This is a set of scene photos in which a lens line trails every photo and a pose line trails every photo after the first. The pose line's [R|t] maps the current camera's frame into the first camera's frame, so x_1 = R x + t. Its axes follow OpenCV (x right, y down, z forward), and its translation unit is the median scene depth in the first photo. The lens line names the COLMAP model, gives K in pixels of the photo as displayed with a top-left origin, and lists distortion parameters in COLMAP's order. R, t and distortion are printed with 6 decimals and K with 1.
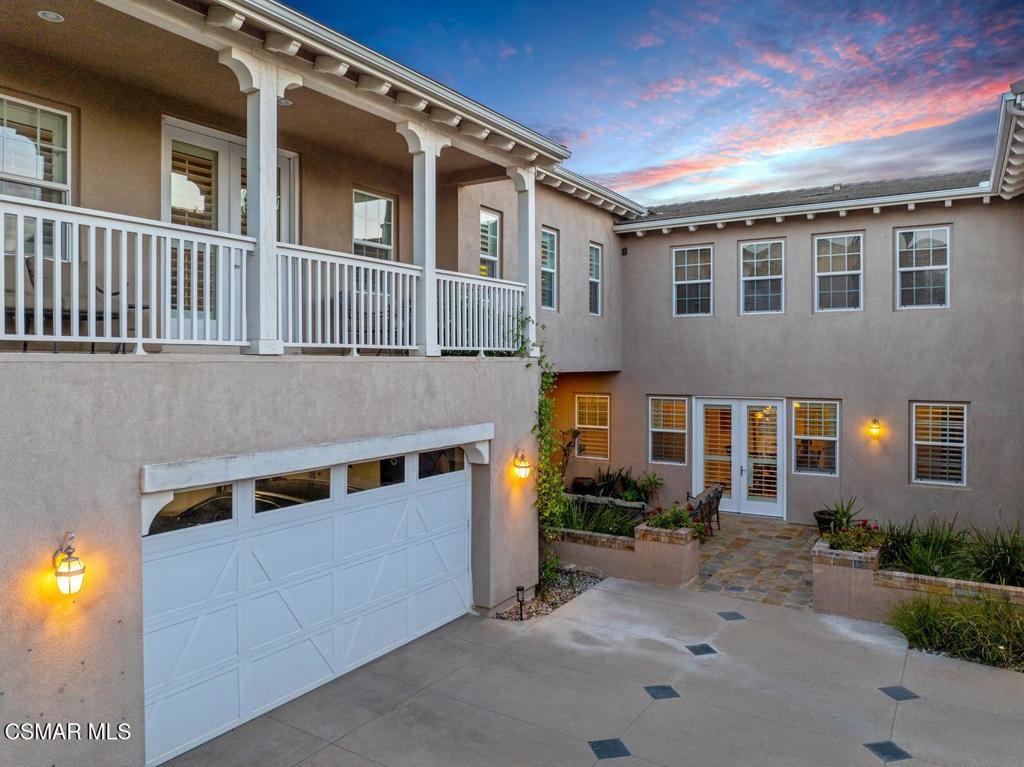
lens RADIAL K [[739.2, 0, 511.1], [0, 739.2, 368.5], [0, 0, 1]] dist [0.001609, -0.049100]
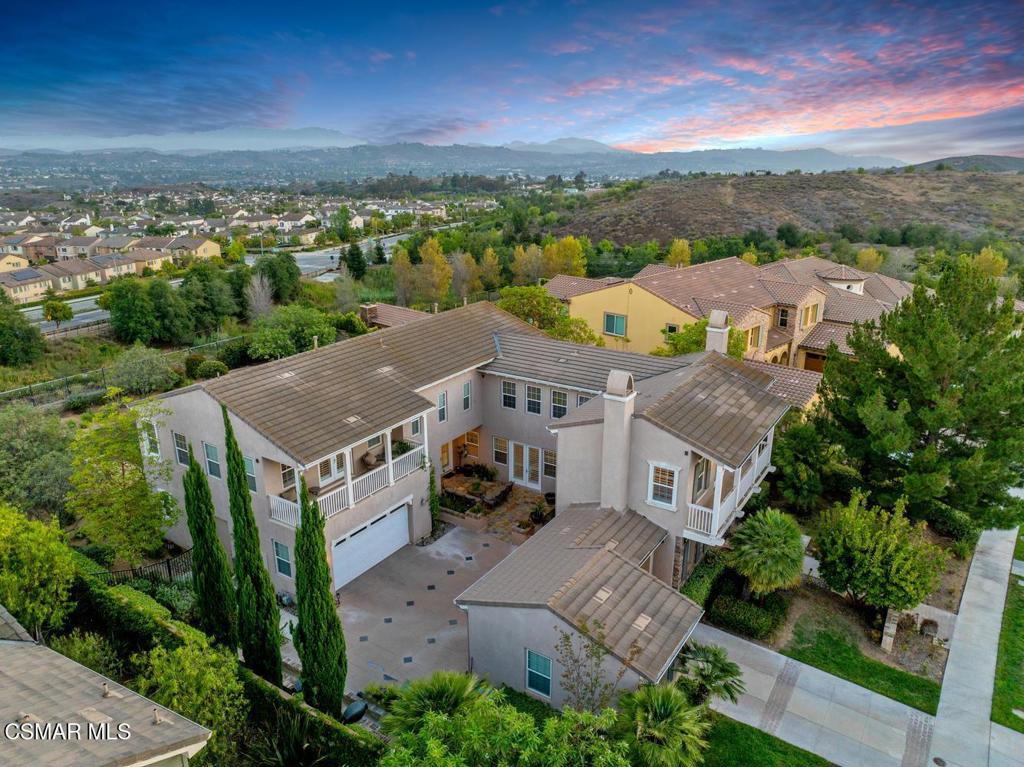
lens RADIAL K [[721.5, 0, 510.2], [0, 721.5, 384.0], [0, 0, 1]] dist [-0.040754, 0.007029]
pose [[0.999847, 0.006899, -0.016100, 0.459955], [-0.001708, 0.953187, 0.302377, -1.368346], [0.017432, -0.302304, 0.953052, -1.920448]]
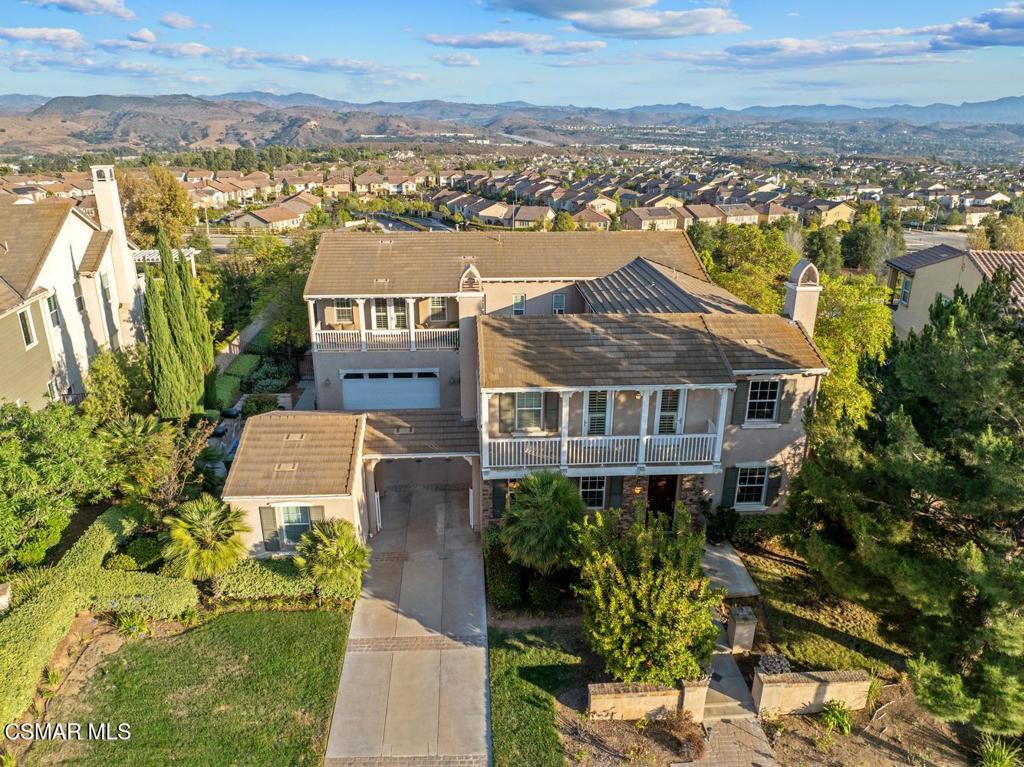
lens RADIAL K [[721.5, 0, 510.2], [0, 721.5, 384.0], [0, 0, 1]] dist [-0.040754, 0.007029]
pose [[0.582367, 0.286064, -0.760931, 2.920964], [-0.011879, 0.938934, 0.343891, -1.084181], [0.812839, -0.191232, 0.550203, -0.699725]]
